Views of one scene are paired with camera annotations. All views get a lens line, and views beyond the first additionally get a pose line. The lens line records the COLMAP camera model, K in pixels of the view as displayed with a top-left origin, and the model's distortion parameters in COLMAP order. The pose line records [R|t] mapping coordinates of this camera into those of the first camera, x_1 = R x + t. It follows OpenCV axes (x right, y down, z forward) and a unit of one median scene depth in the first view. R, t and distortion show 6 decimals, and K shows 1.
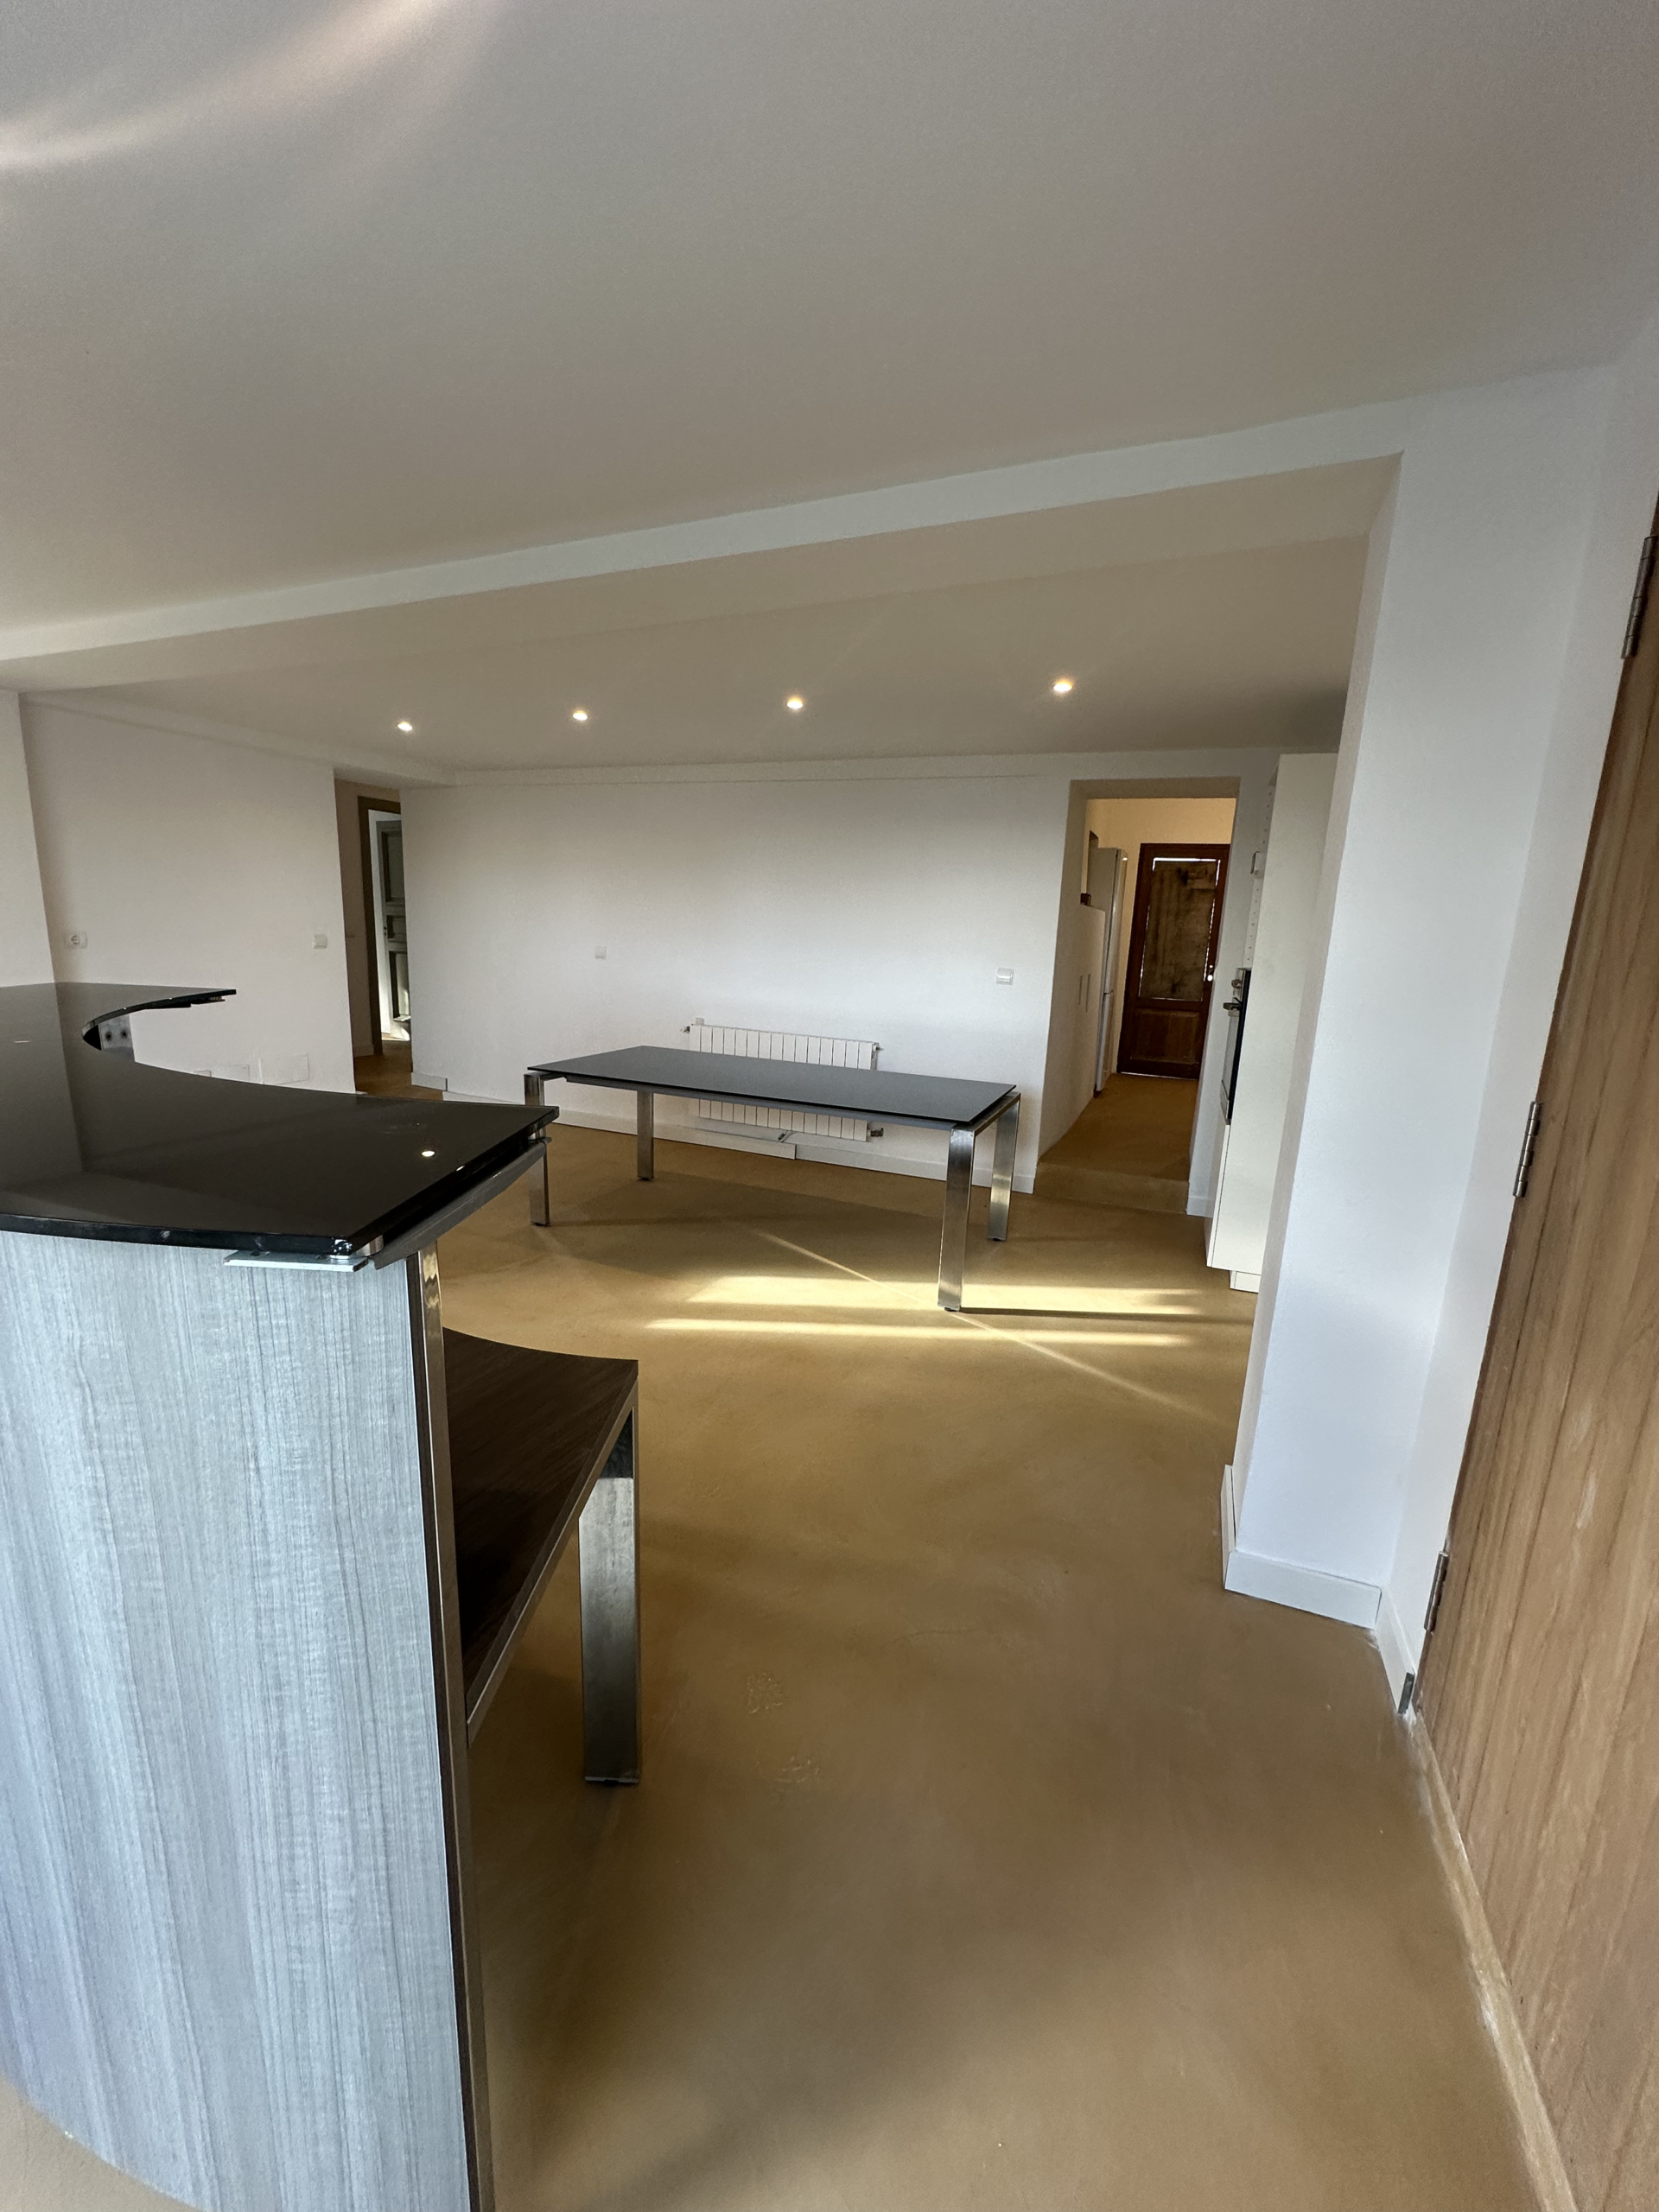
lens RADIAL K [[876.1, 0, 831.7], [0, 876.1, 1100.8], [0, 0, 1]] dist [-0.002094, 0.000044]
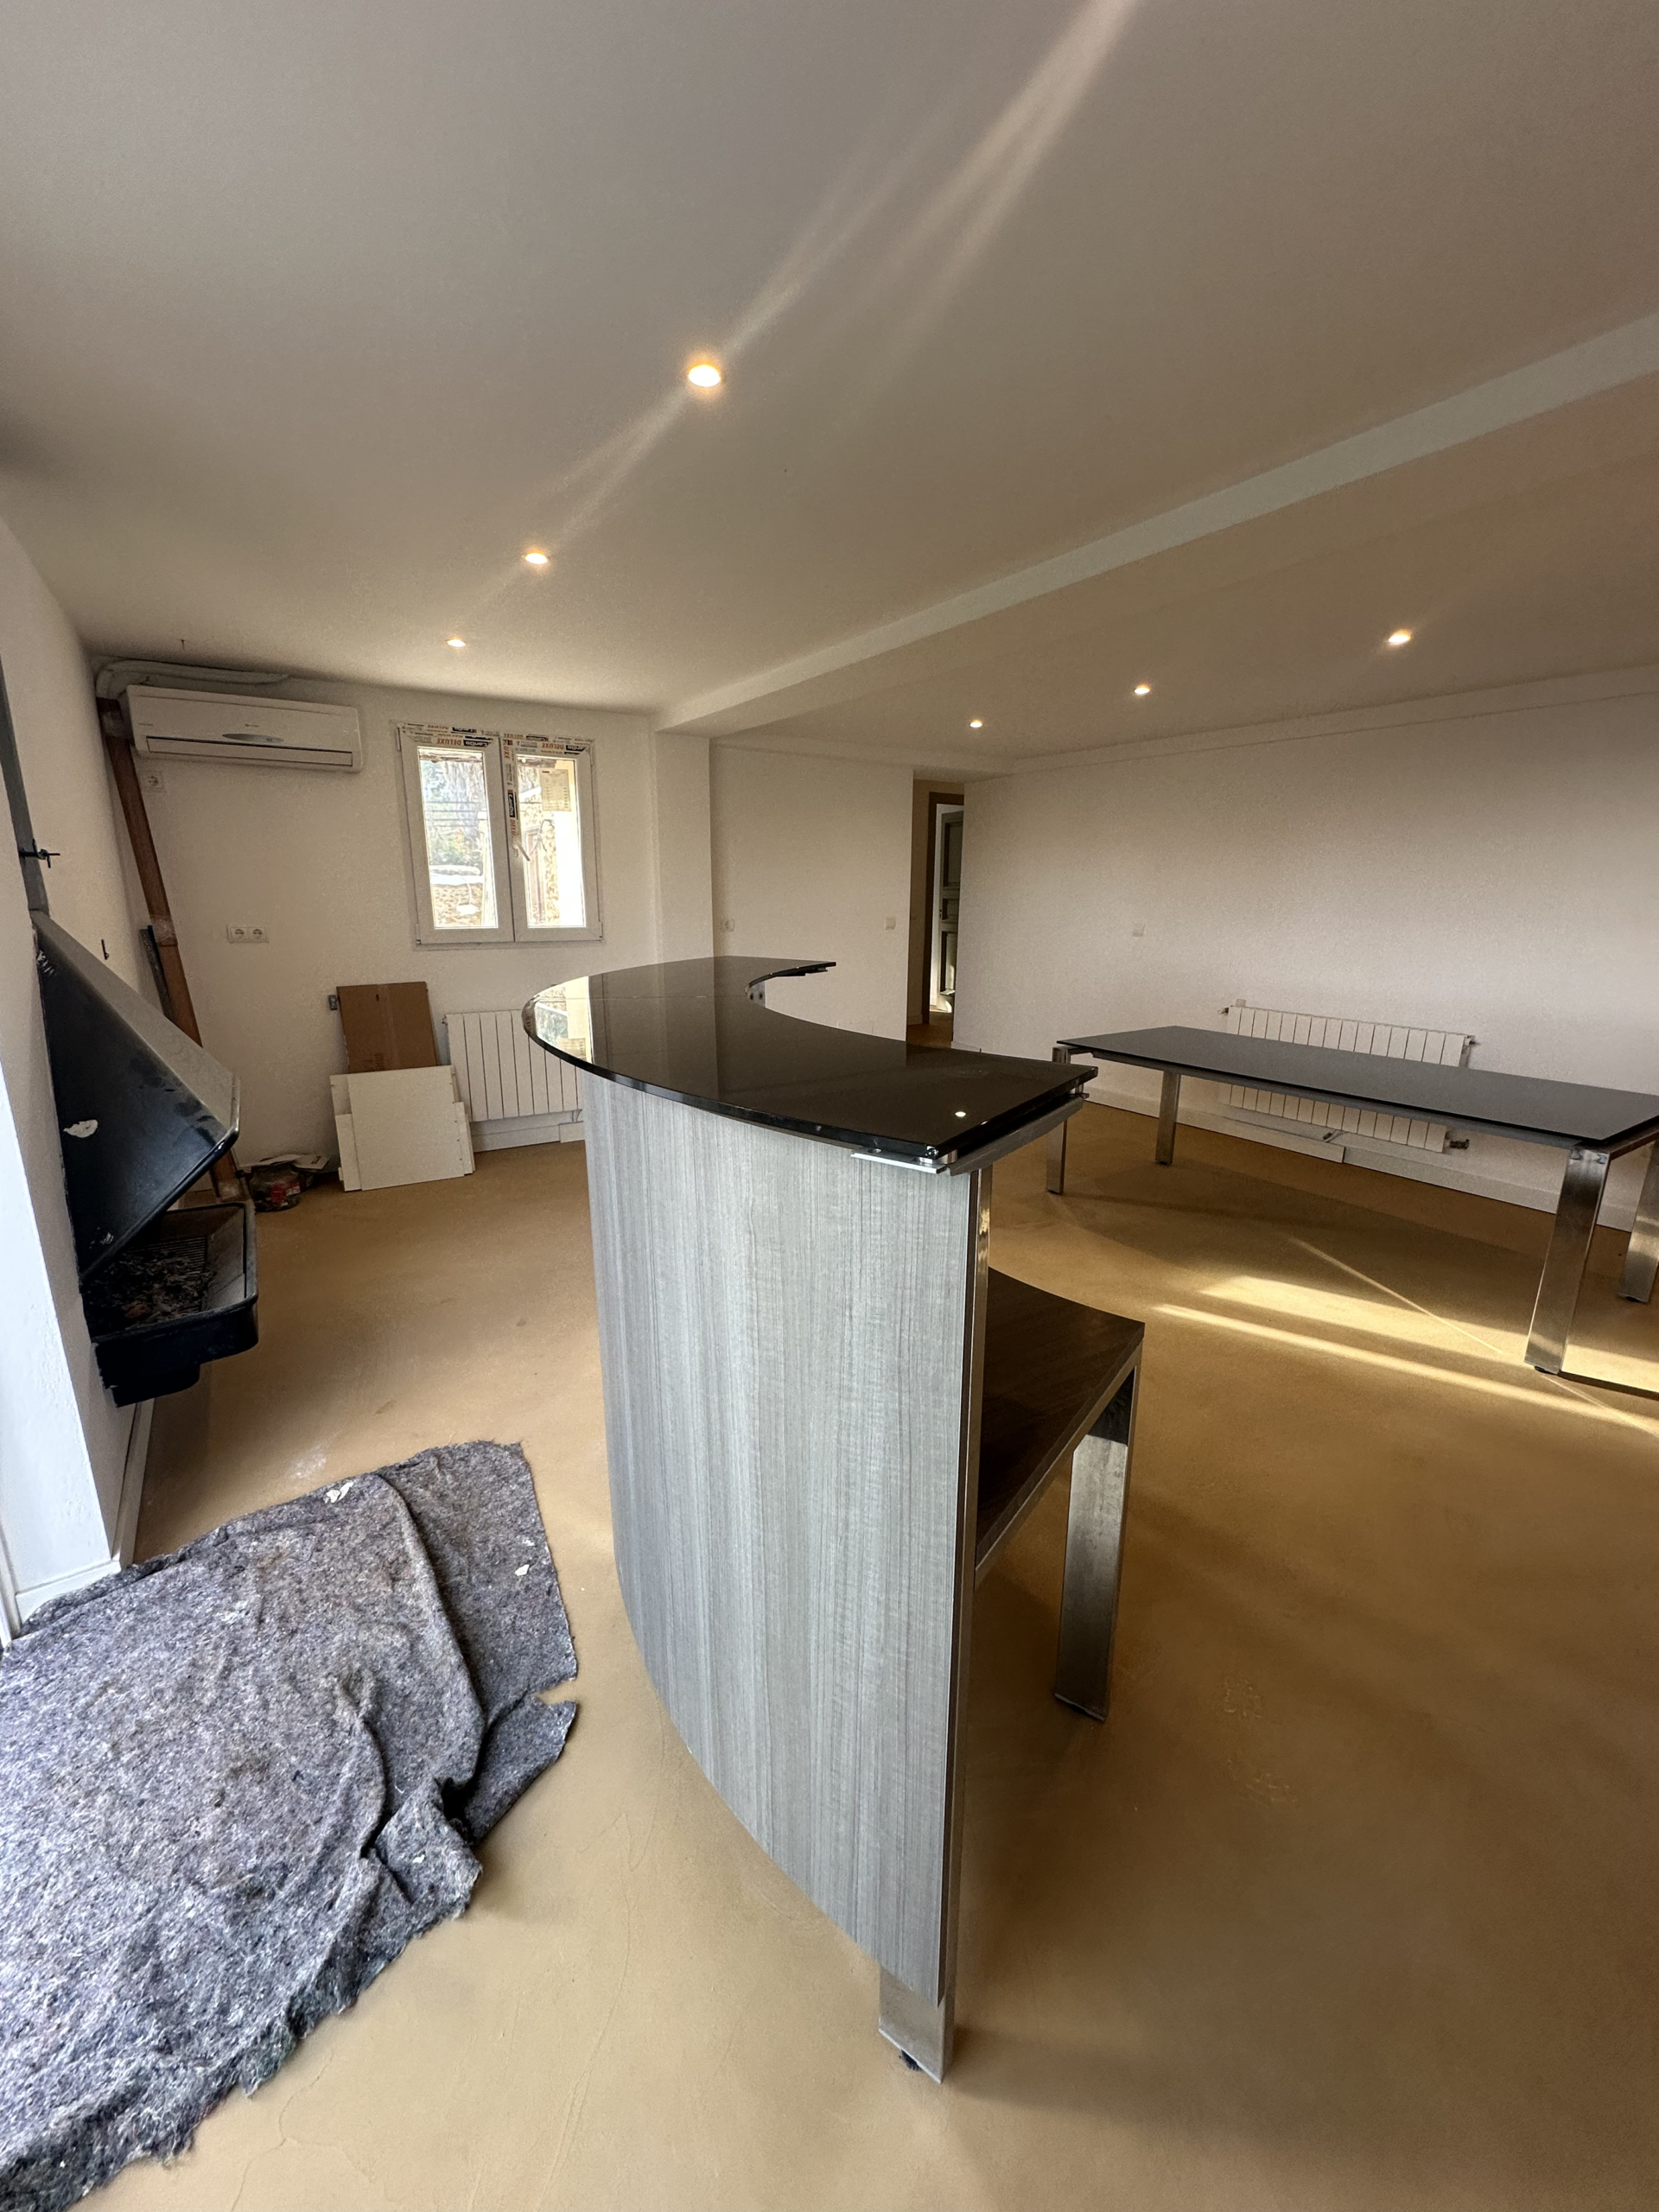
lens RADIAL K [[876.1, 0, 831.7], [0, 876.1, 1100.8], [0, 0, 1]] dist [-0.002094, 0.000044]
pose [[0.834421, 0.094776, -0.542918, 0.009869], [-0.081889, 0.995489, 0.047925, 0.025089], [0.545011, 0.004469, 0.838417, -0.106008]]
